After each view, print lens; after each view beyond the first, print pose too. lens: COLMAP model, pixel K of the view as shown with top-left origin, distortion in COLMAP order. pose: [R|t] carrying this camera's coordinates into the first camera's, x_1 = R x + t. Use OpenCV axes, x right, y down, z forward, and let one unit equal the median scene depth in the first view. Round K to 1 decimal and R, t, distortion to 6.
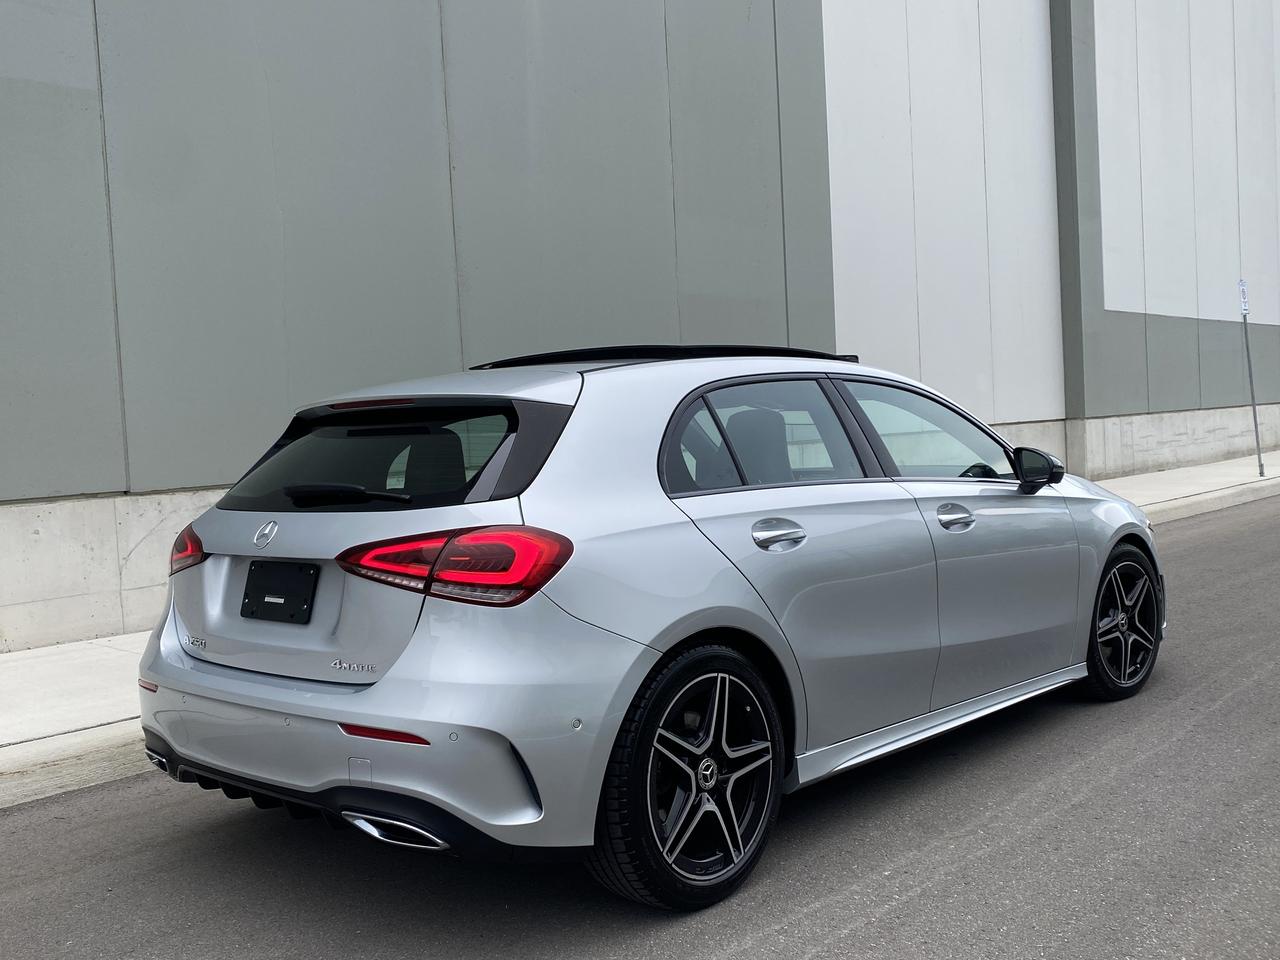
lens RADIAL K [[1286.5, 0, 632.9], [0, 1286.5, 477.6], [0, 0, 1]] dist [0.025412, 0.000000]
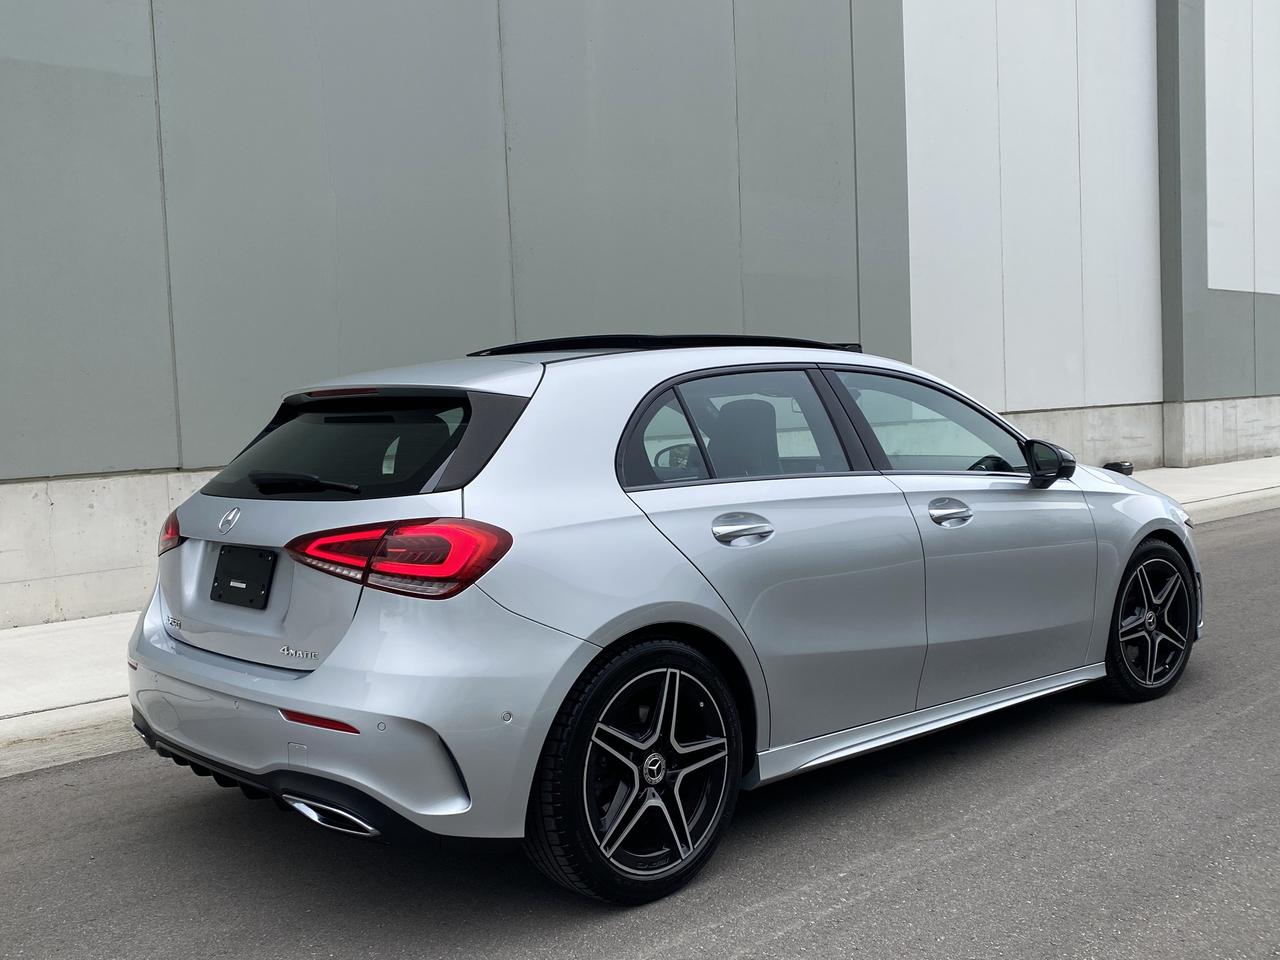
lens RADIAL K [[1286.5, 0, 634.1], [0, 1286.5, 481.8], [0, 0, 1]] dist [0.025412, 0.000000]
pose [[0.995873, 0.015734, -0.089384, 0.115960], [-0.013659, 0.999624, 0.023778, -0.014242], [0.089725, -0.022459, 0.995713, 0.010515]]
